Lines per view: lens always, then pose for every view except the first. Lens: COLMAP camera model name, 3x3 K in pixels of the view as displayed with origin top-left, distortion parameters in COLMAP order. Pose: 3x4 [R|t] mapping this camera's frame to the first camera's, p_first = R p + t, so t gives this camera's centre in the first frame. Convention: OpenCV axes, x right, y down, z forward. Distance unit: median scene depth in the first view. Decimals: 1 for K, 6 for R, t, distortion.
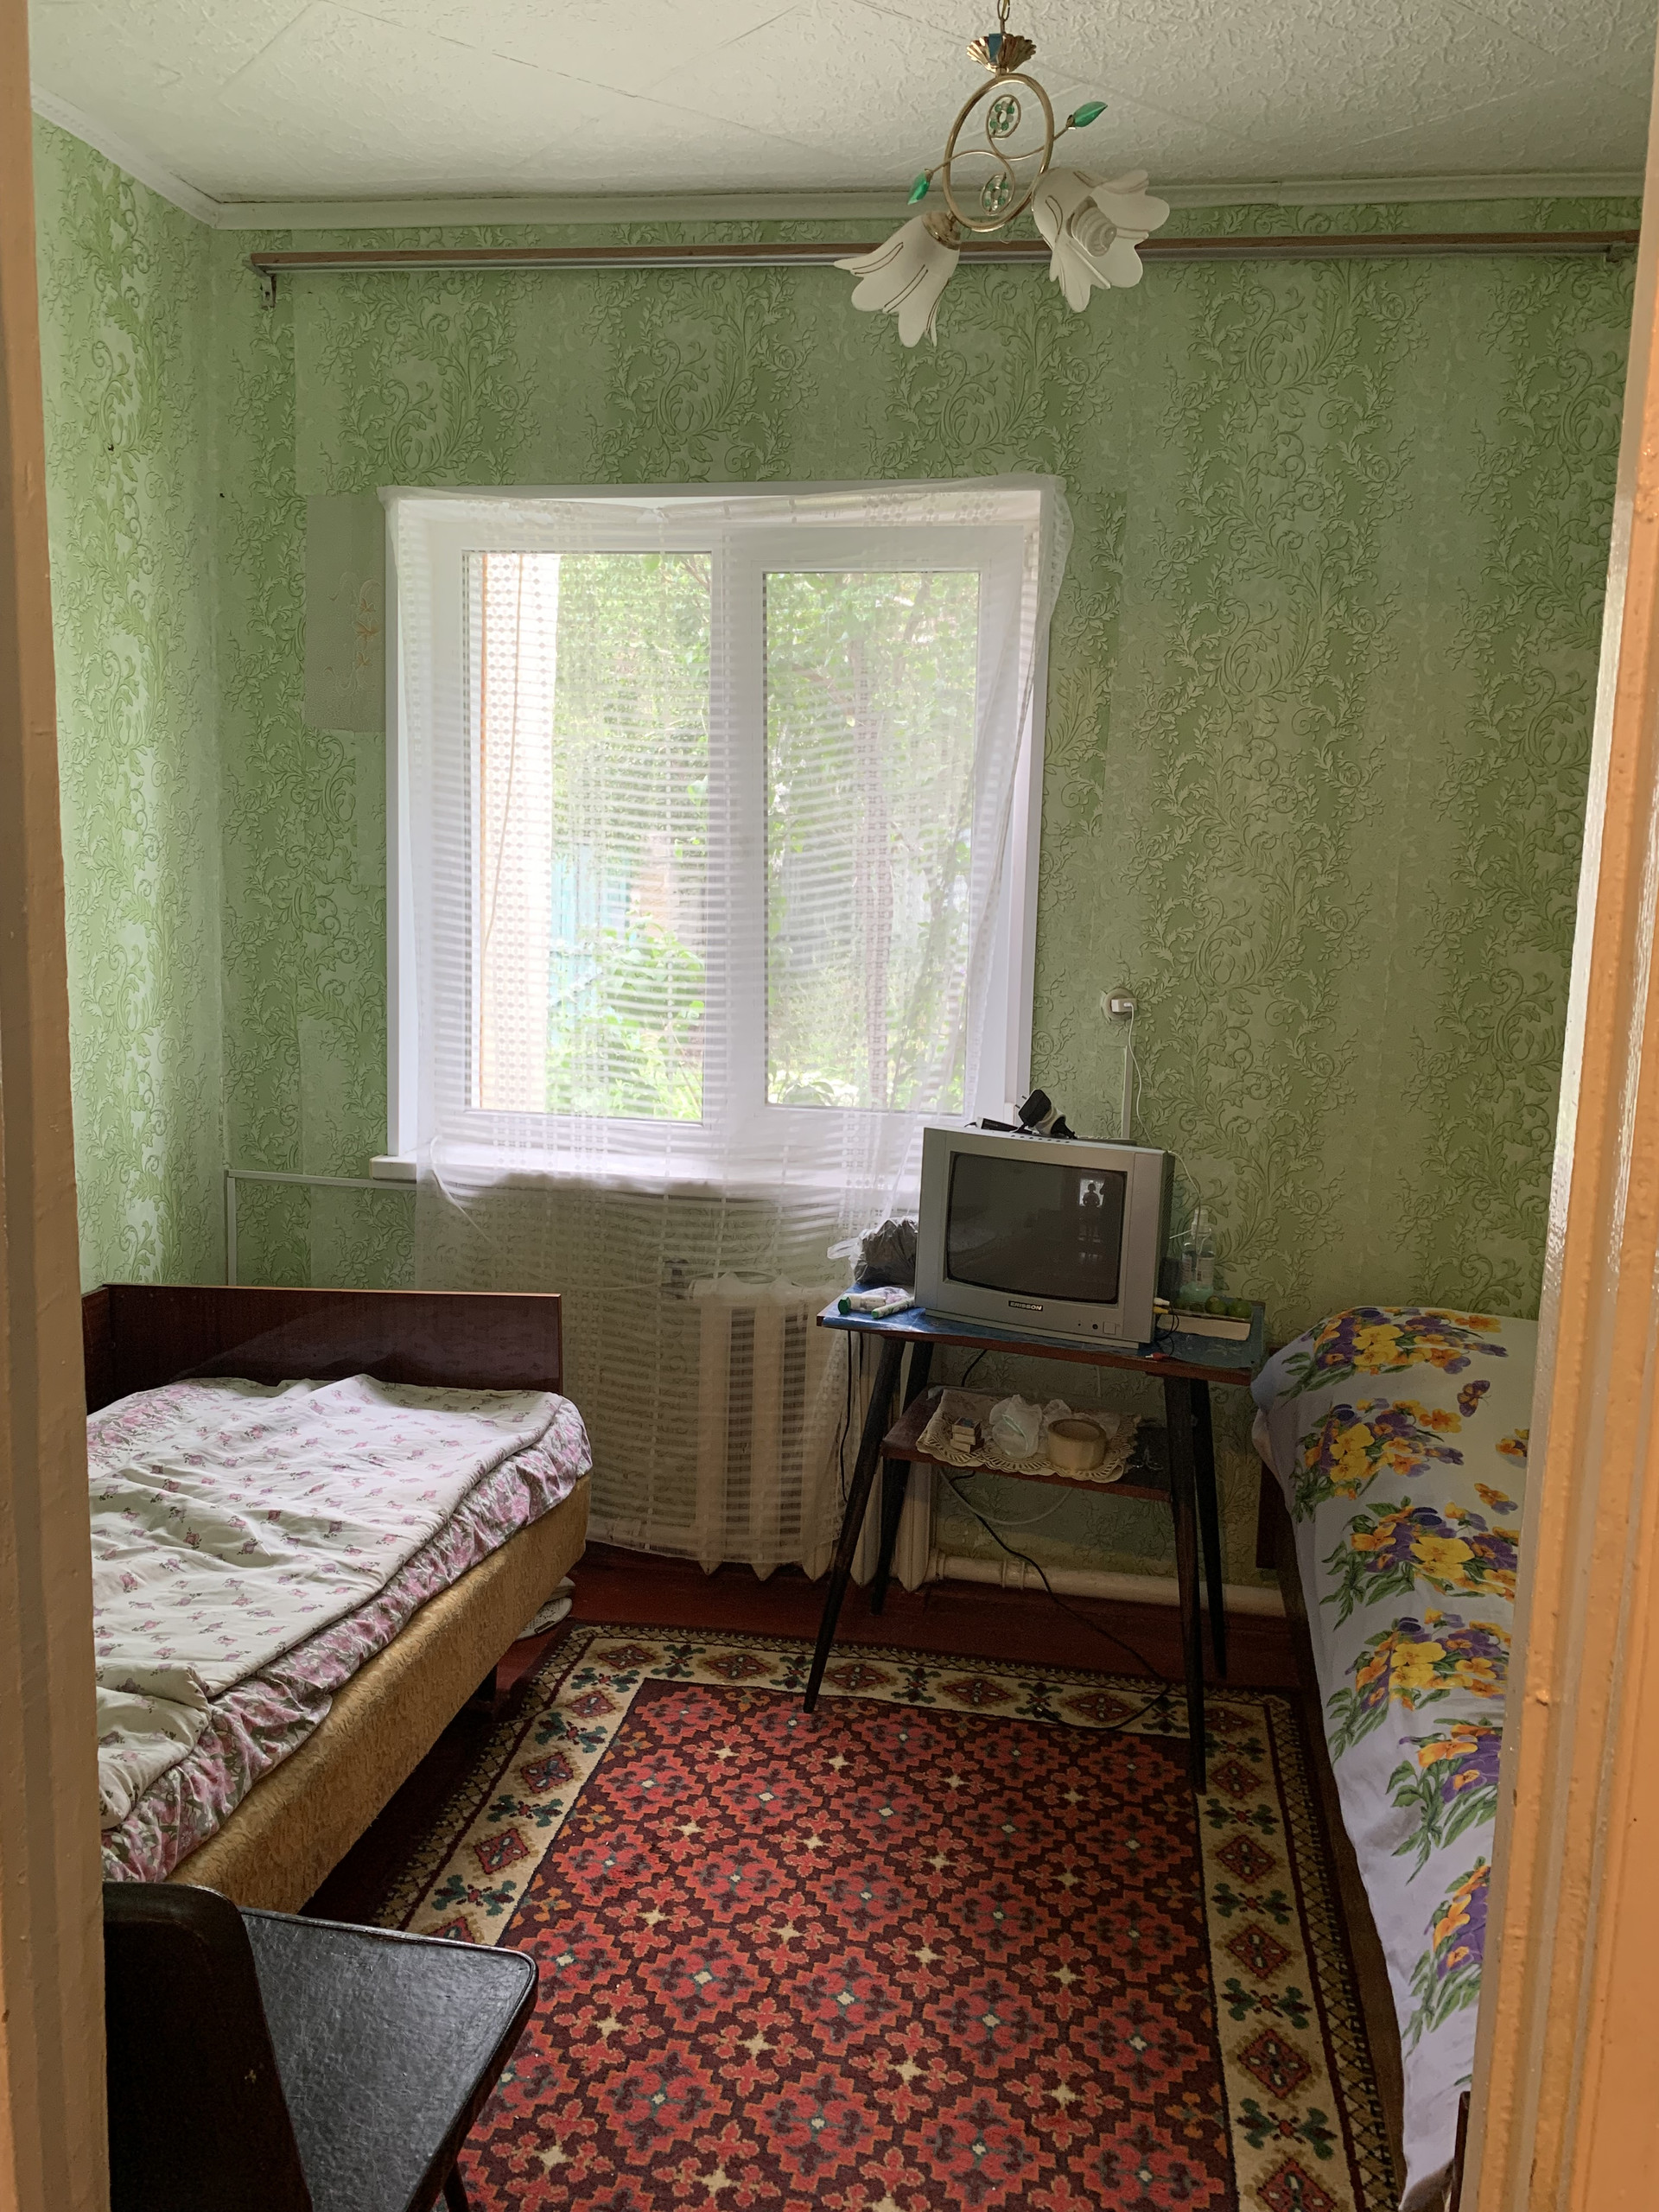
lens RADIAL K [[1699.0, 0, 799.5], [0, 1699.0, 1105.5], [0, 0, 1]] dist [0.085273, -0.152558]
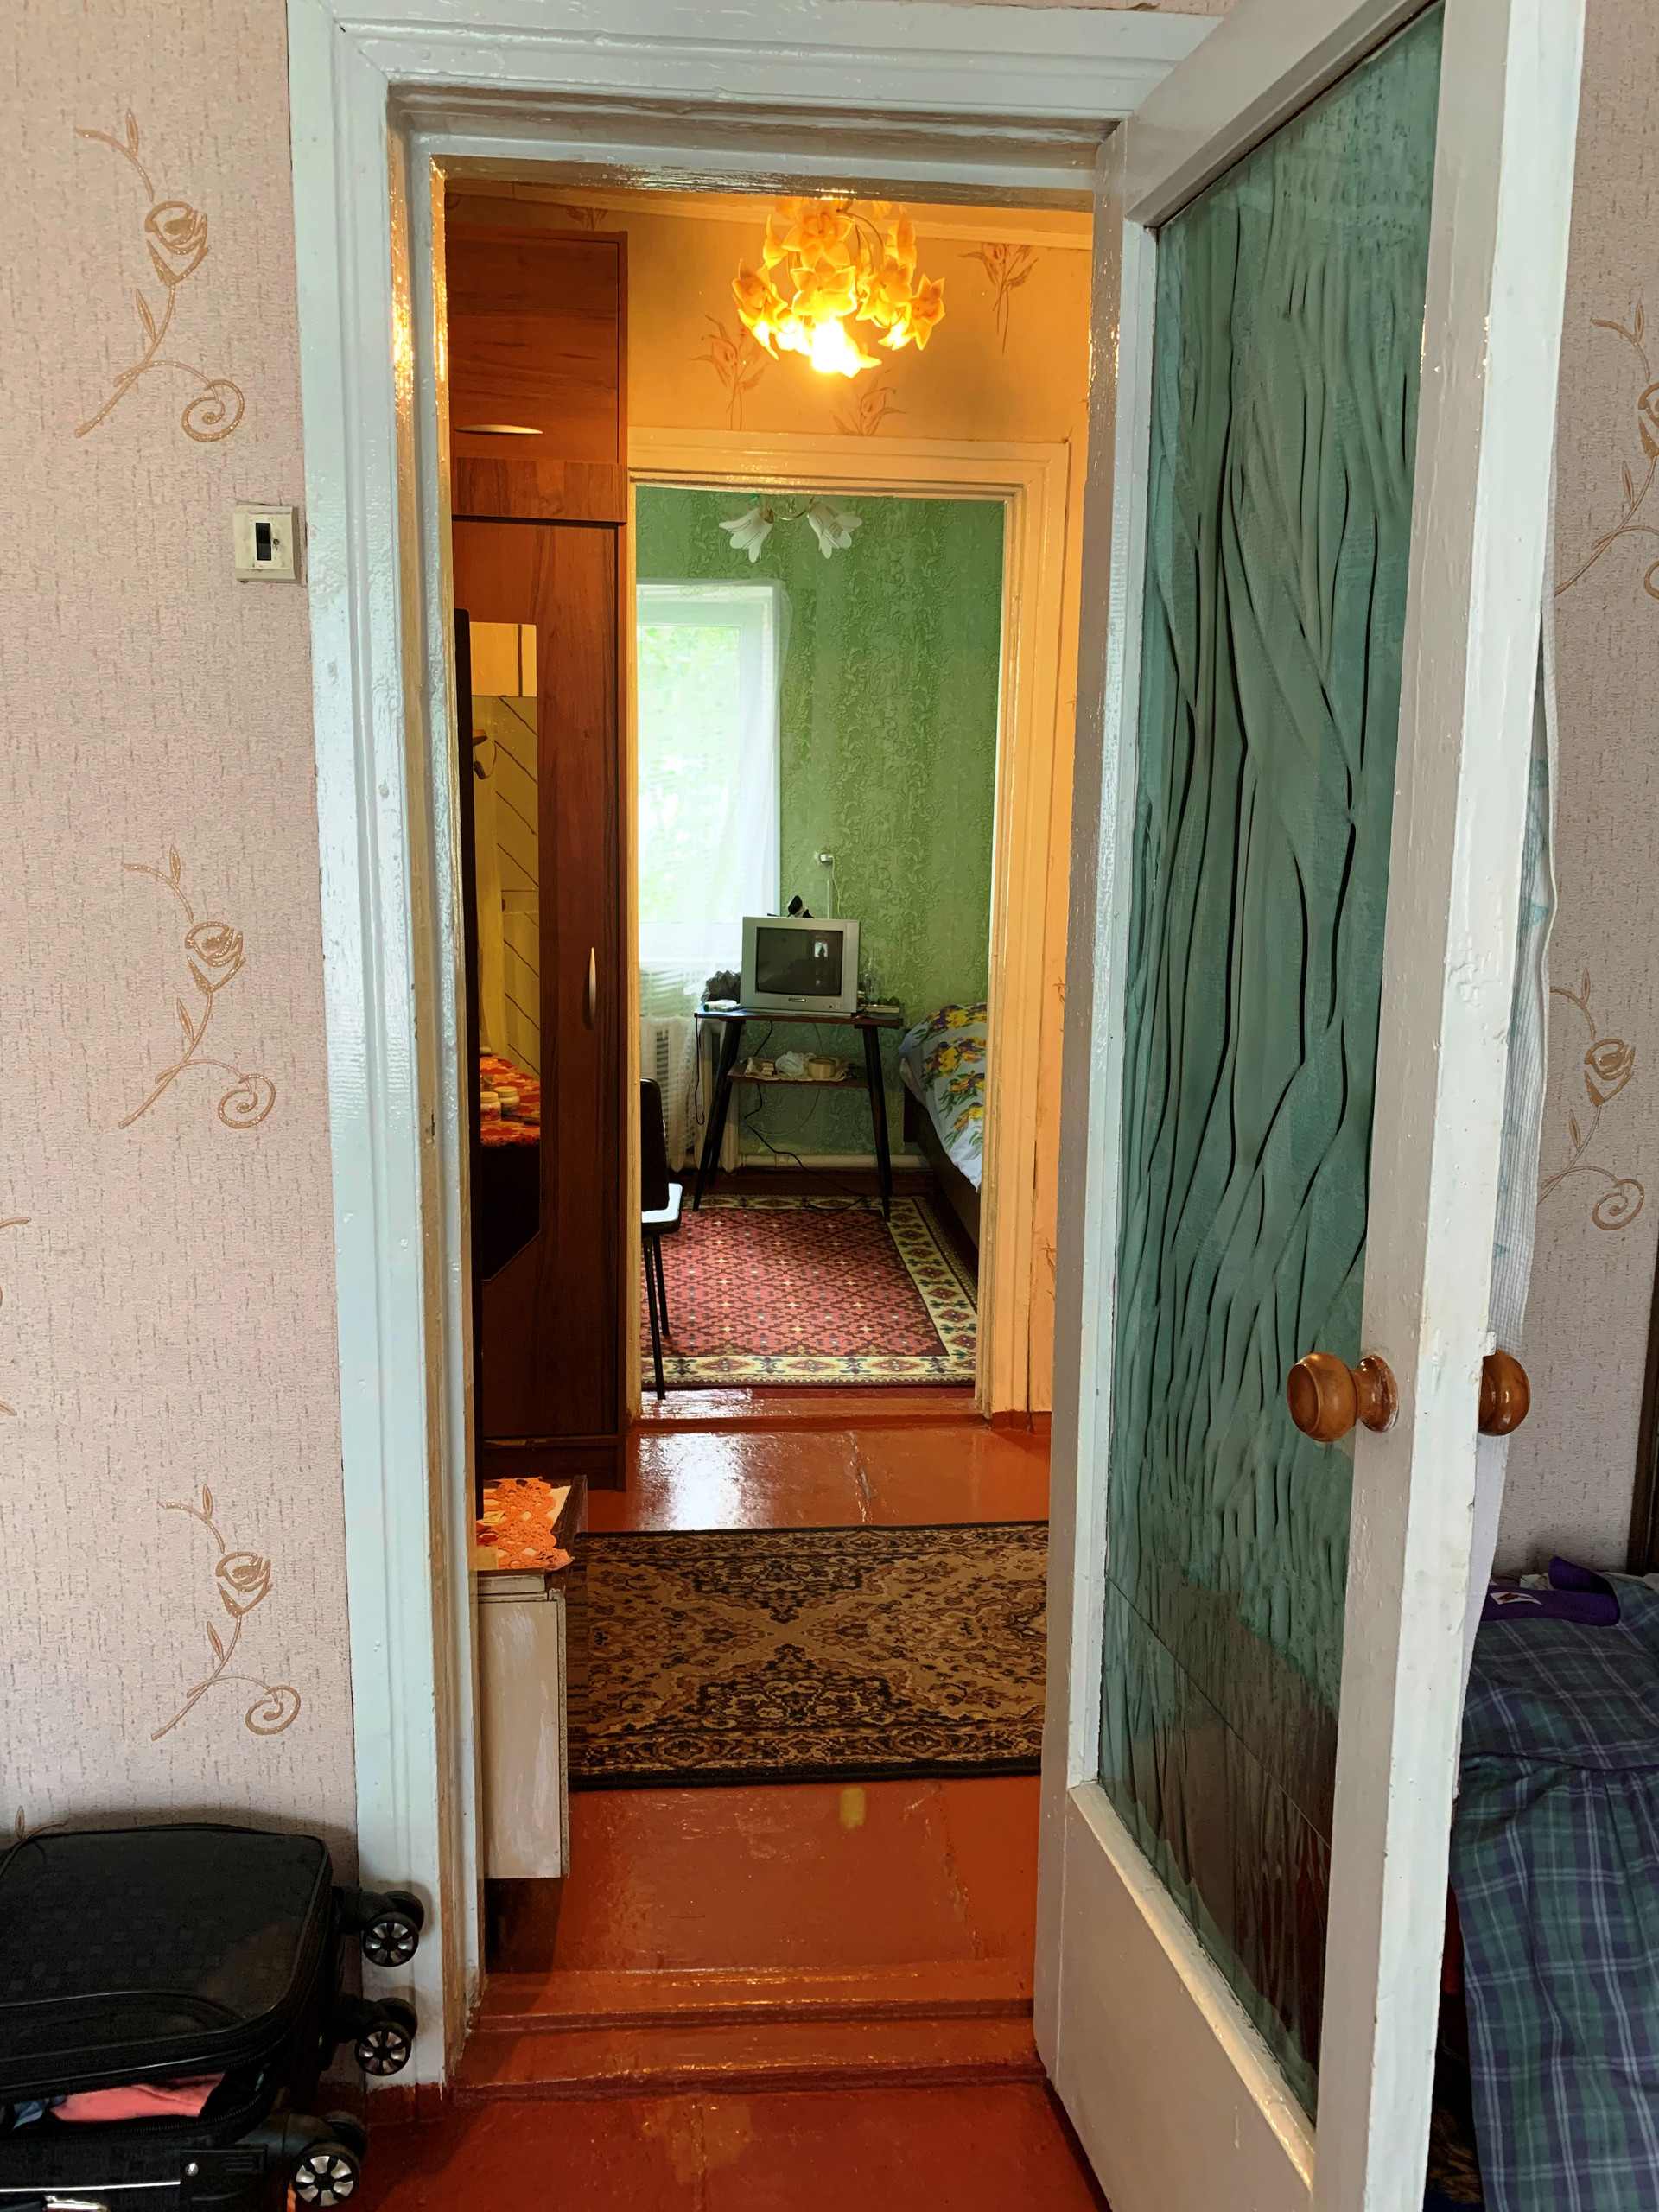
lens RADIAL K [[1699.0, 0, 799.5], [0, 1699.0, 1105.5], [0, 0, 1]] dist [0.085273, -0.152558]
pose [[0.970271, -0.056277, 0.235385, -0.331169], [0.045706, 0.997696, 0.050131, 0.131928], [-0.237664, -0.037882, 0.970608, -0.934267]]
